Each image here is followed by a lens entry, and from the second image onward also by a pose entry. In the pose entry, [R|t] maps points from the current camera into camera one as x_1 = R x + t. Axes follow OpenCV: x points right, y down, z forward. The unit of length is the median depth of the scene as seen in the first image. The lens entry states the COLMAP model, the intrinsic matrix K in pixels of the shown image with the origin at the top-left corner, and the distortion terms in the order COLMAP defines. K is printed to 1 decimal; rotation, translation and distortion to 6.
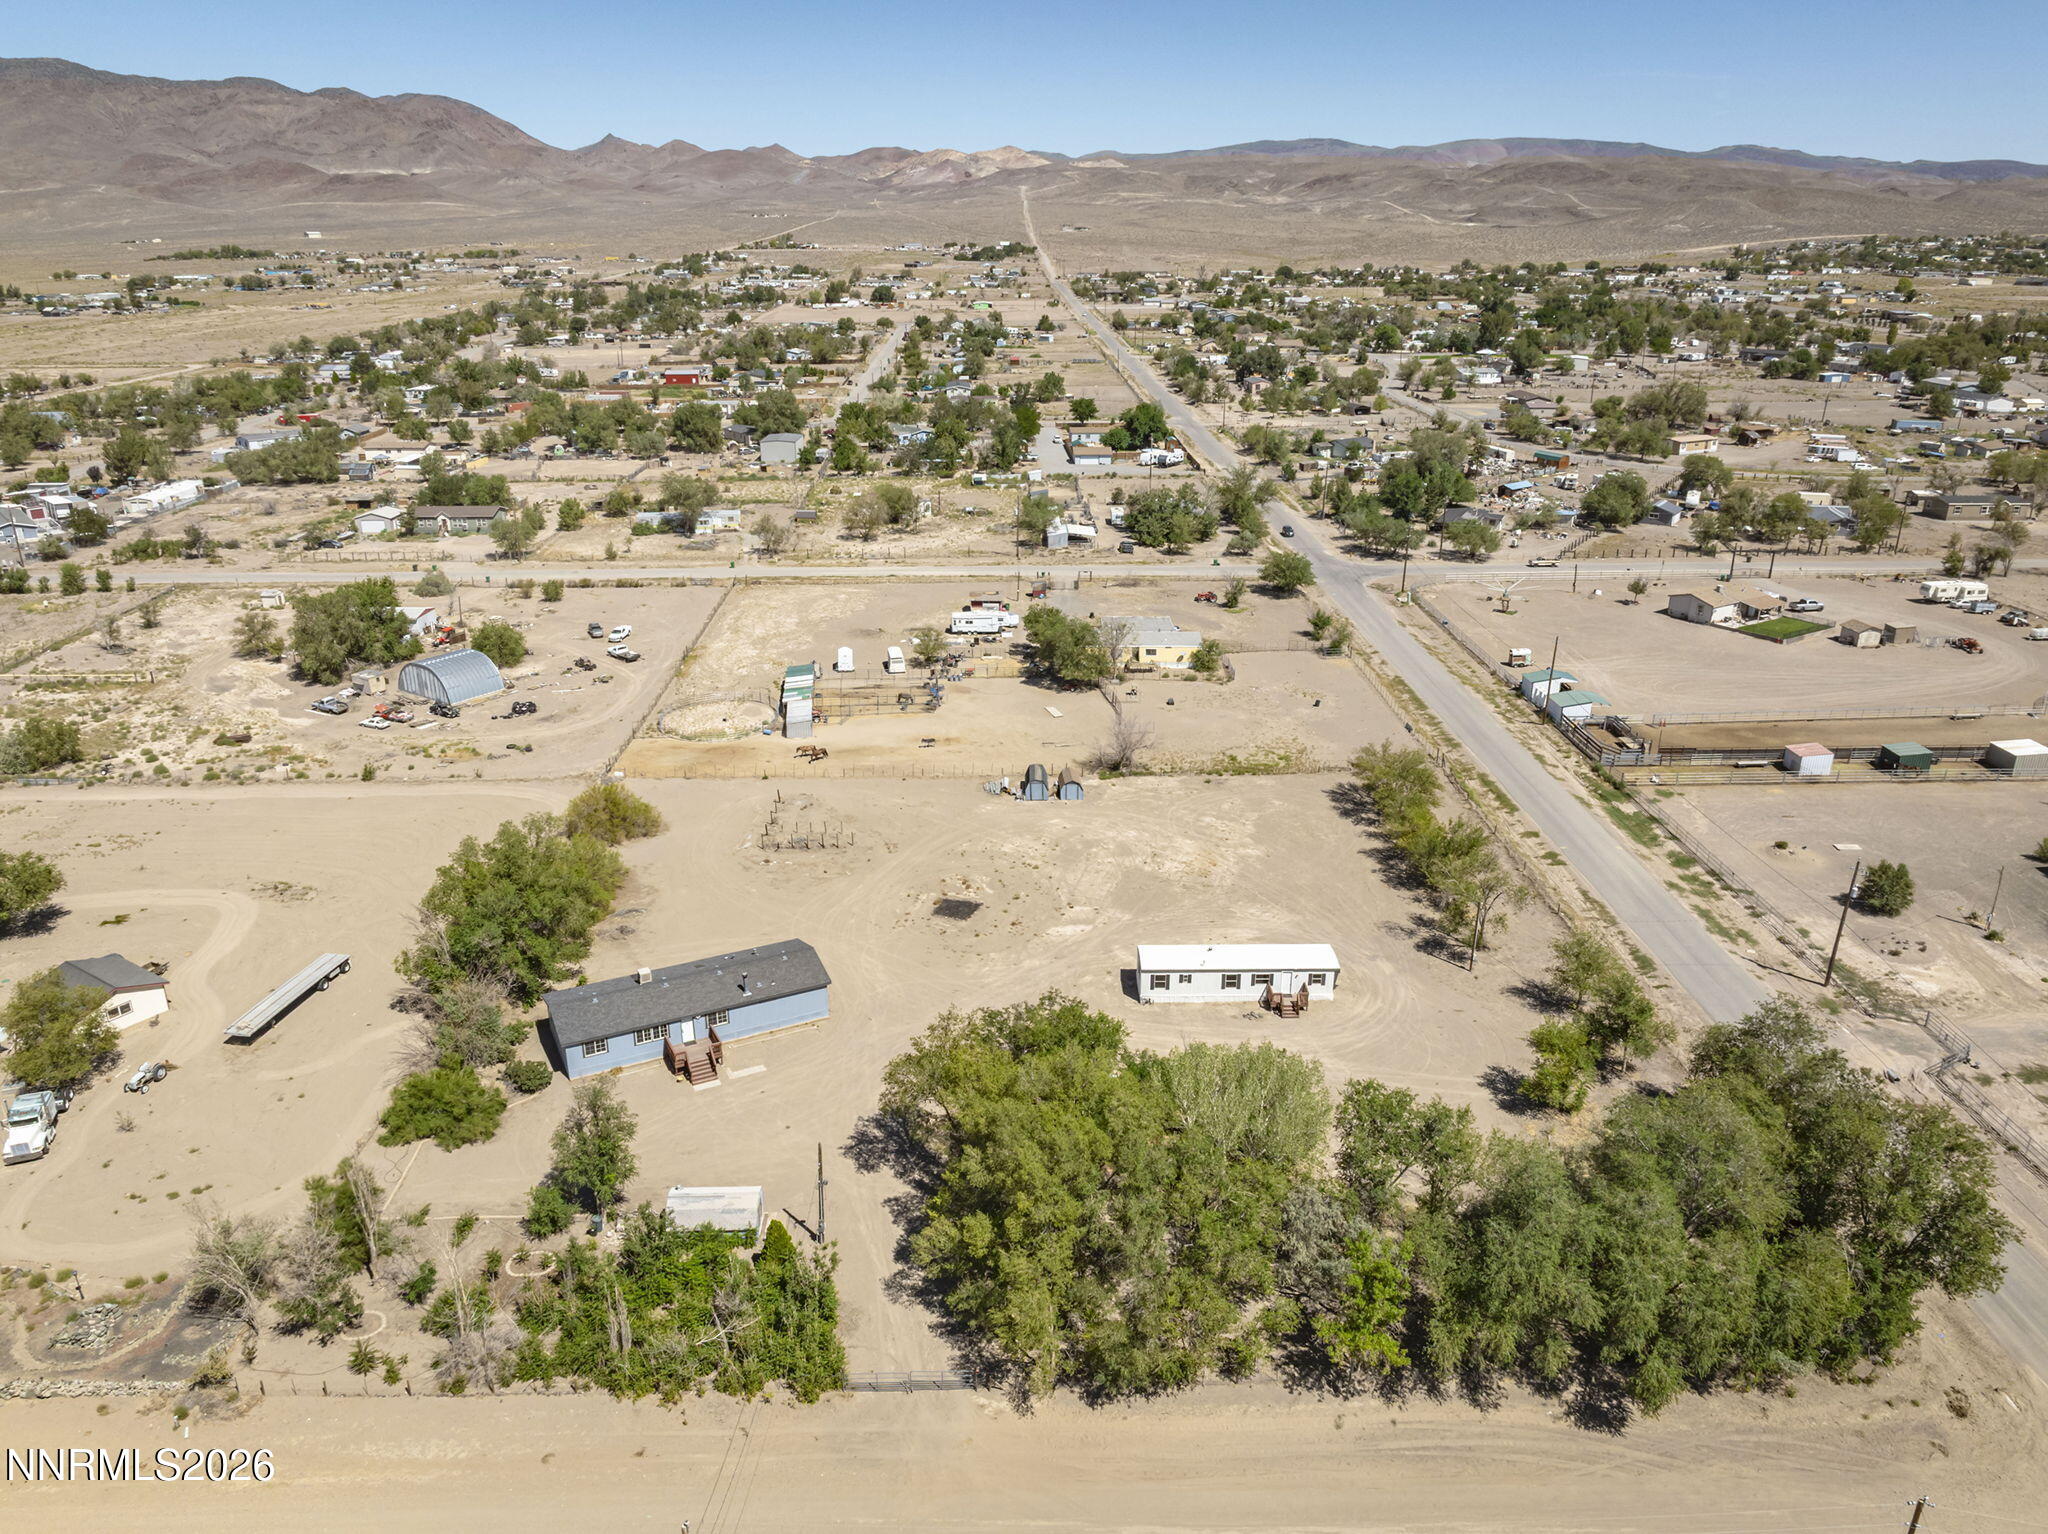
lens RADIAL K [[1435.7, 0, 1024.0], [0, 1435.7, 767.0], [0, 0, 1]] dist [-0.024559, 0.011388]
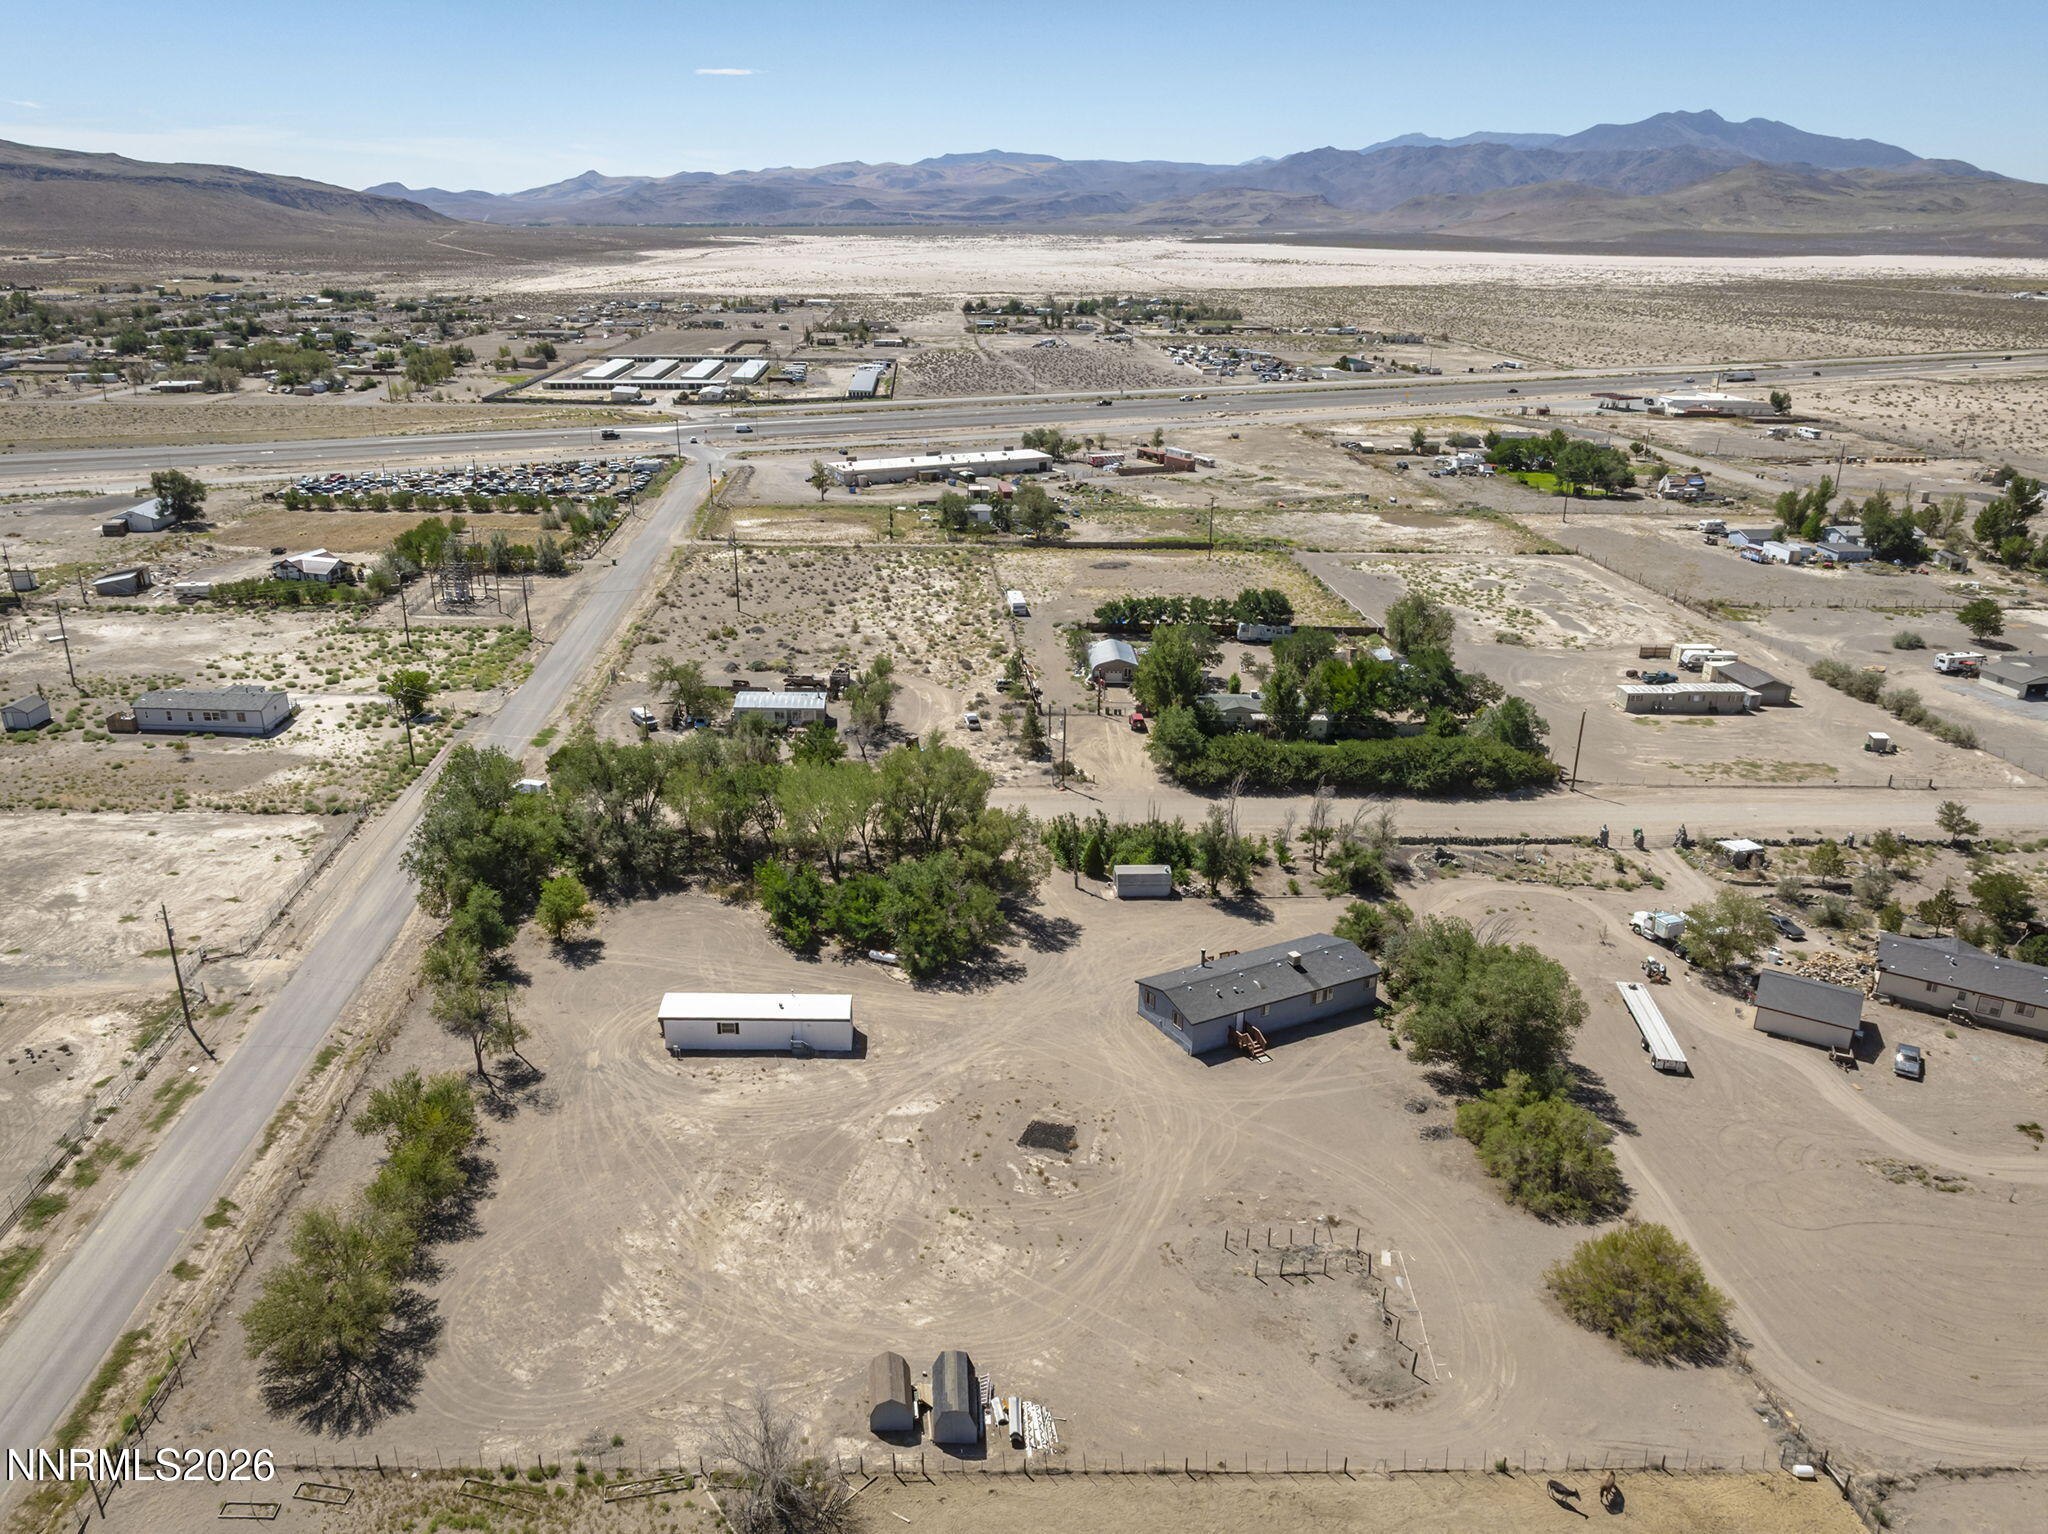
lens RADIAL K [[1492.8, 0, 902.5], [0, 1492.8, 757.7], [0, 0, 1]] dist [-0.018829, -0.000832]
pose [[-0.999869, -0.009439, 0.013184, 0.025491], [0.001464, 0.757199, 0.653182, -0.577686], [-0.016148, 0.653116, -0.757086, 1.385408]]
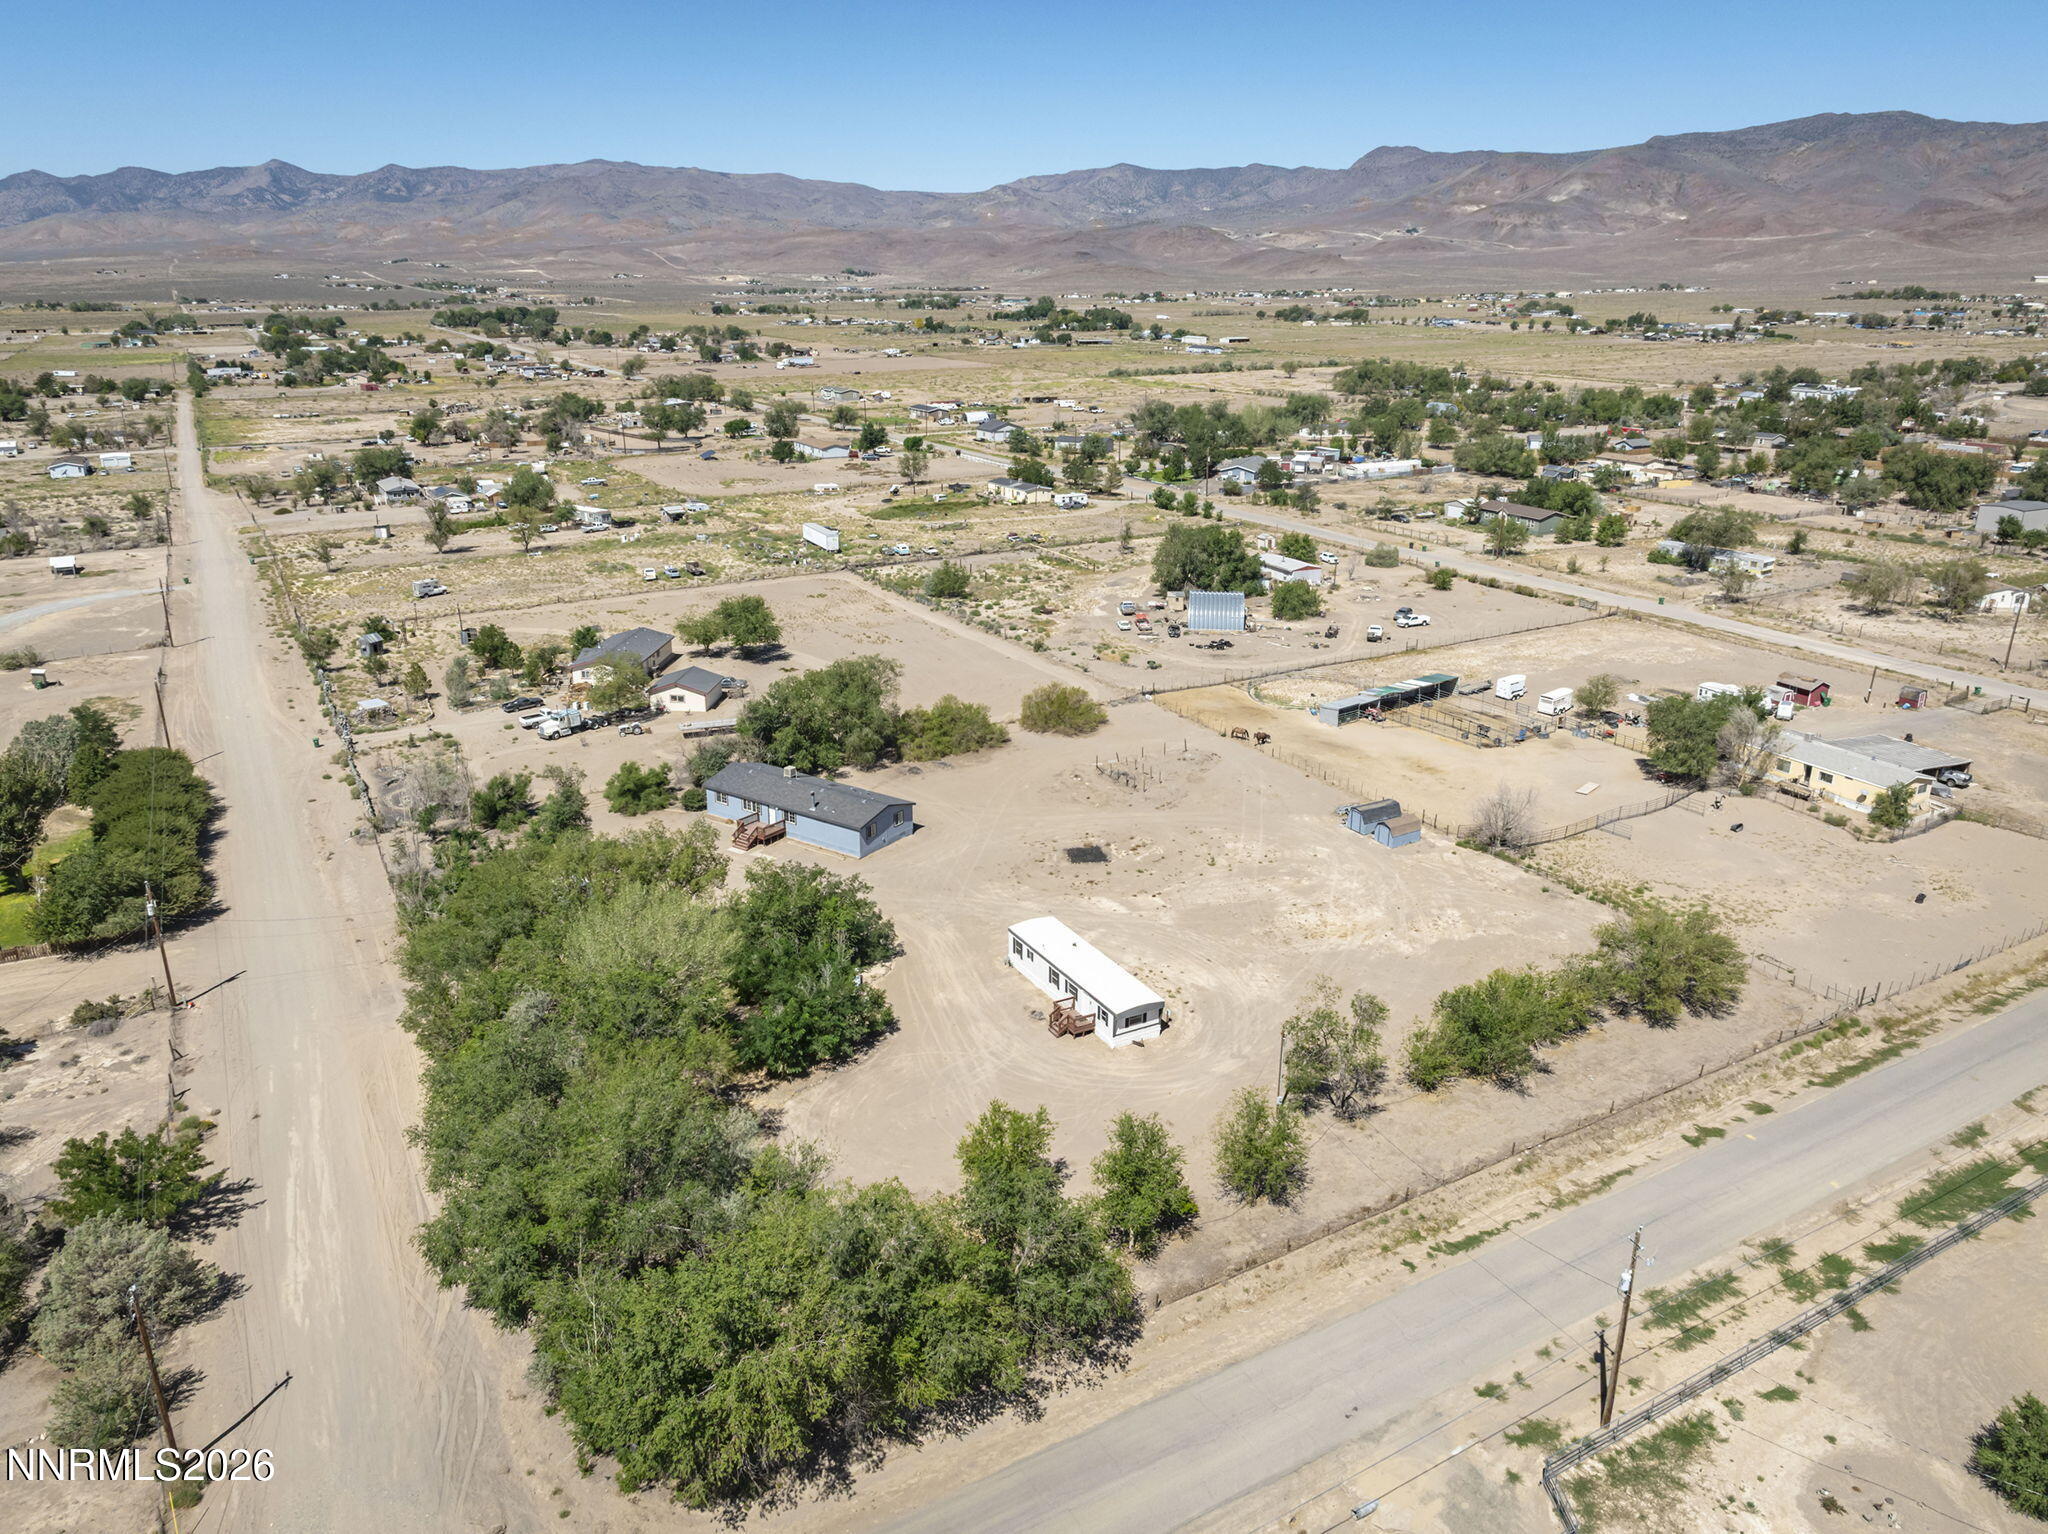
lens RADIAL K [[1439.6, 0, 1024.0], [0, 1439.6, 767.0], [0, 0, 1]] dist [-0.025163, 0.008491]
pose [[0.475455, 0.289580, -0.830714, 0.702224], [-0.314121, 0.937908, 0.147162, -0.088943], [0.821749, 0.190976, 0.536896, 0.367121]]
